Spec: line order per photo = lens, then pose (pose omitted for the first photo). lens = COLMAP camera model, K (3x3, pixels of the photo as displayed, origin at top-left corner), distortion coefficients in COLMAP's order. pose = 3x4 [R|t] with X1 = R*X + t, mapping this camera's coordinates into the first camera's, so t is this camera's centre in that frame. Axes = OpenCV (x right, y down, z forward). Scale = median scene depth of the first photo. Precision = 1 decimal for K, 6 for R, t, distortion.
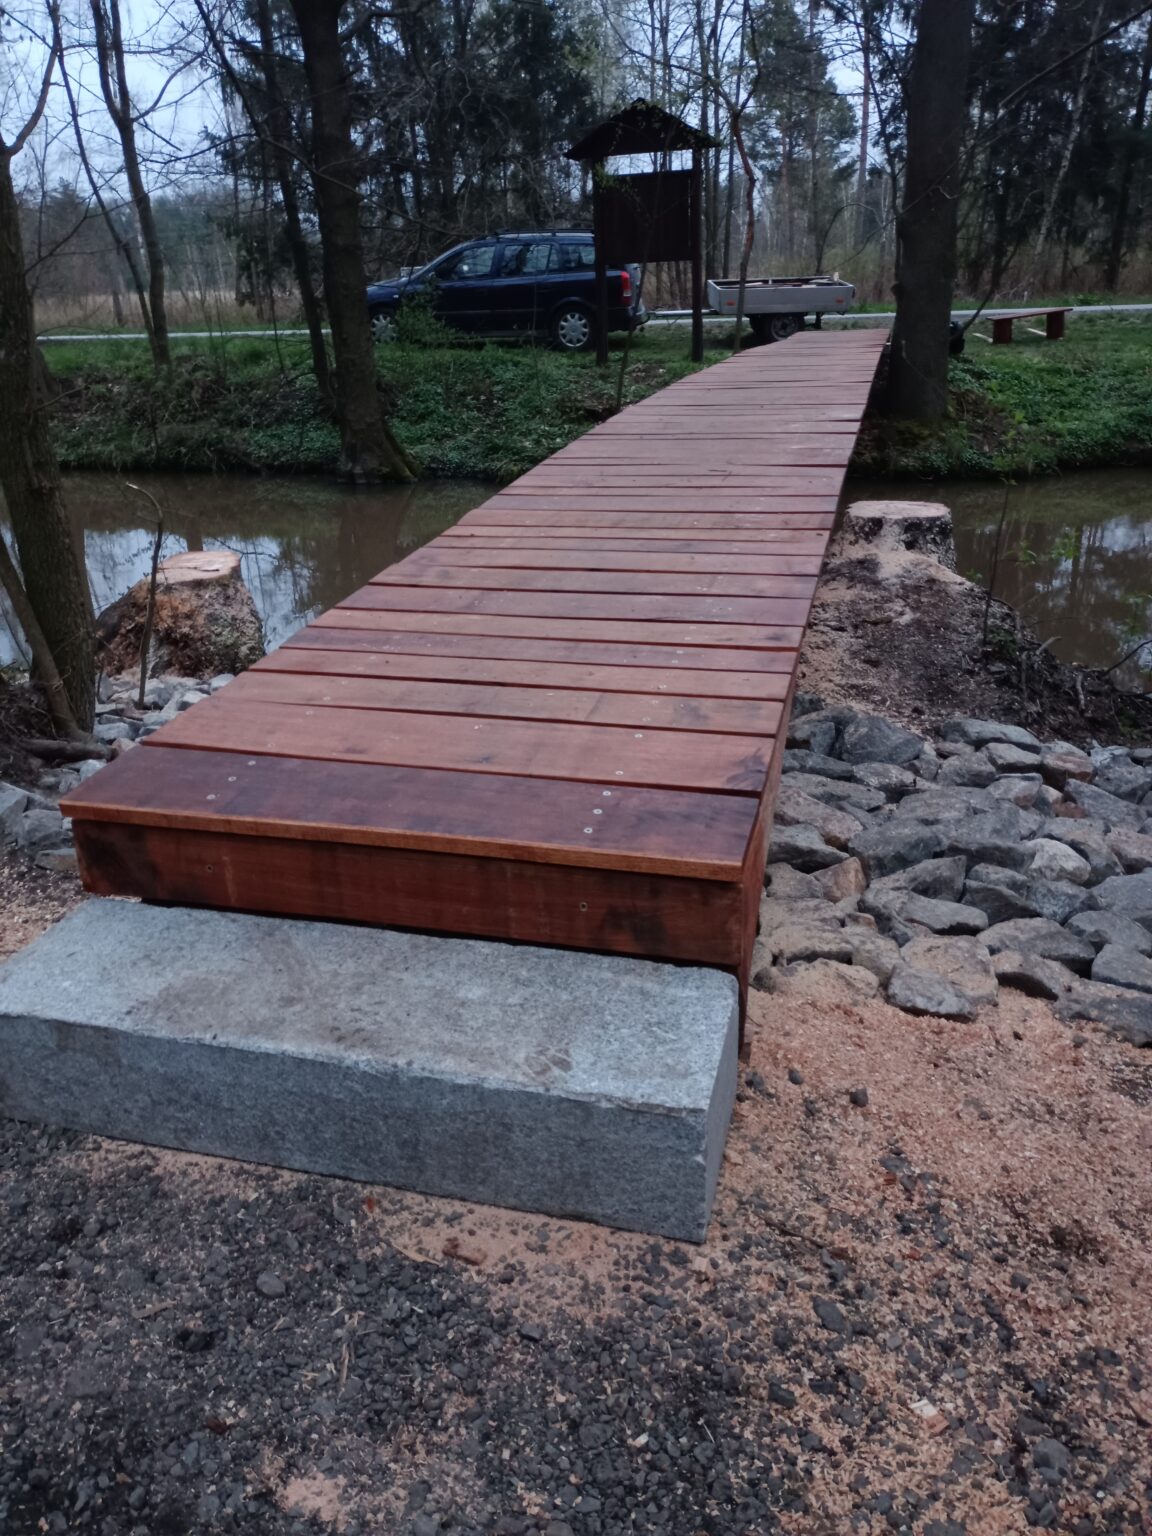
lens RADIAL K [[1146.6, 0, 629.4], [0, 1146.6, 781.6], [0, 0, 1]] dist [0.064247, -0.070818]
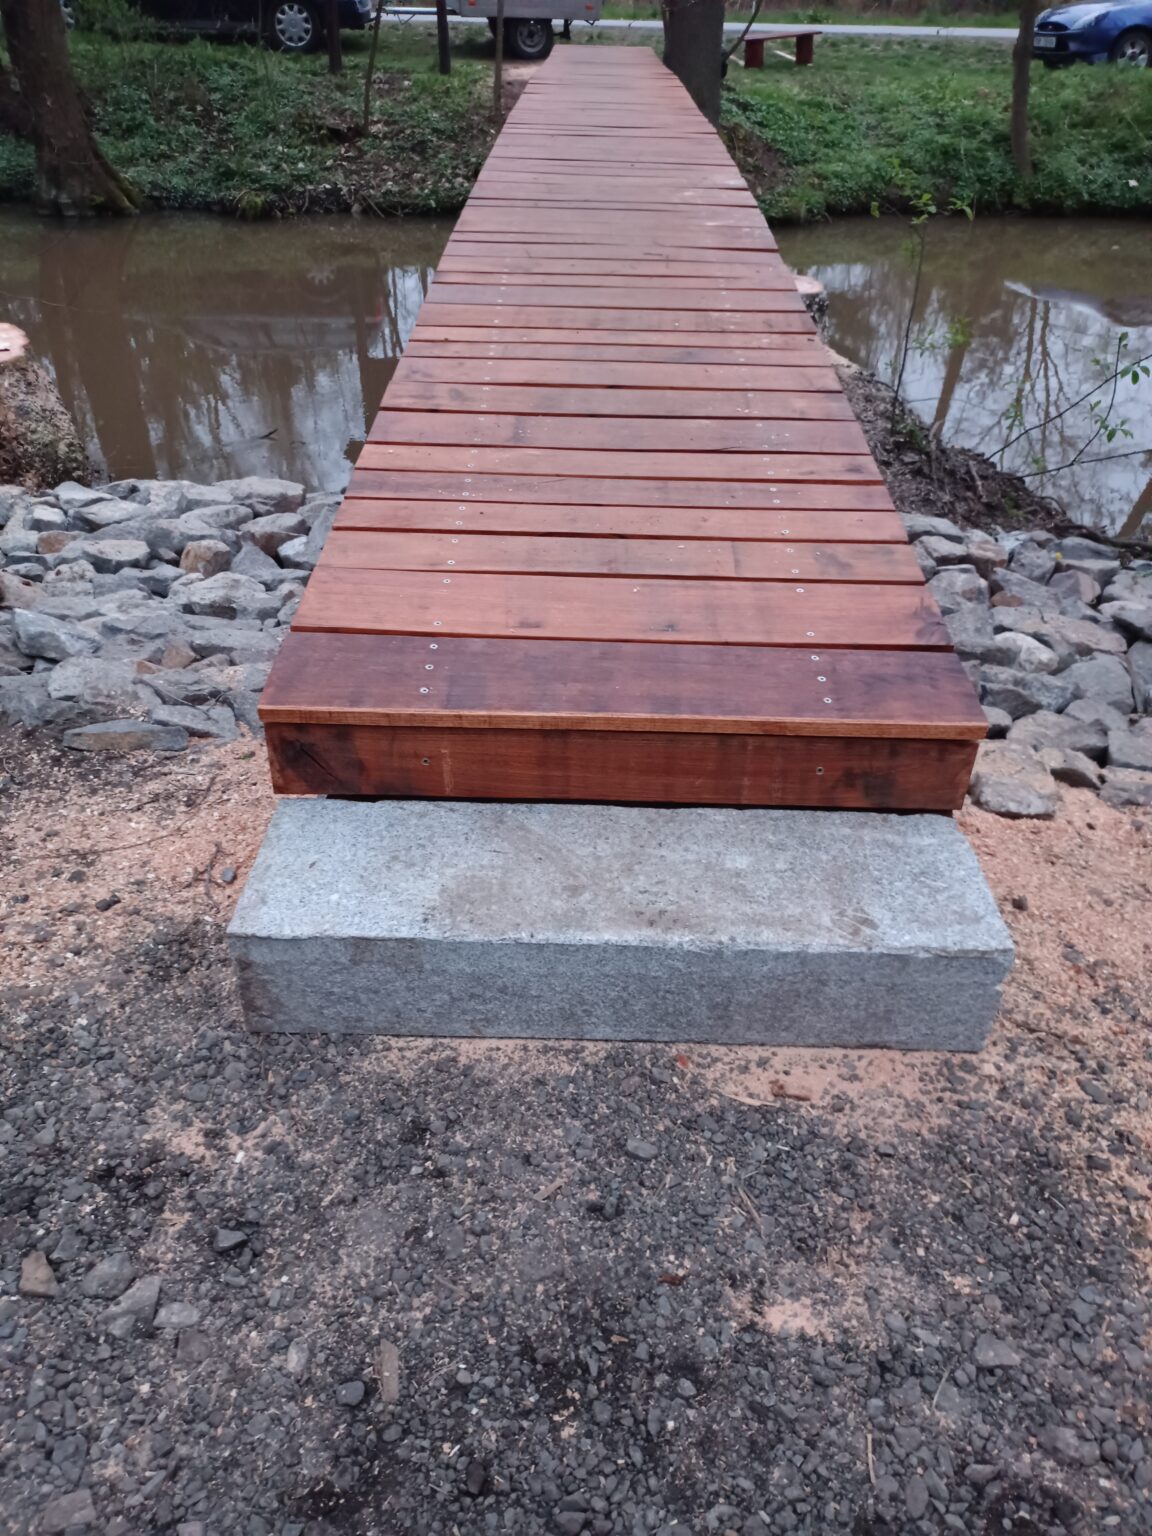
lens RADIAL K [[1146.6, 0, 561.5], [0, 1146.6, 765.6], [0, 0, 1]] dist [0.064247, -0.070818]
pose [[0.964780, -0.101368, 0.242743, -0.522238], [0.046727, 0.974136, 0.221079, -0.140653], [-0.258875, -0.201950, 0.944563, 0.052282]]
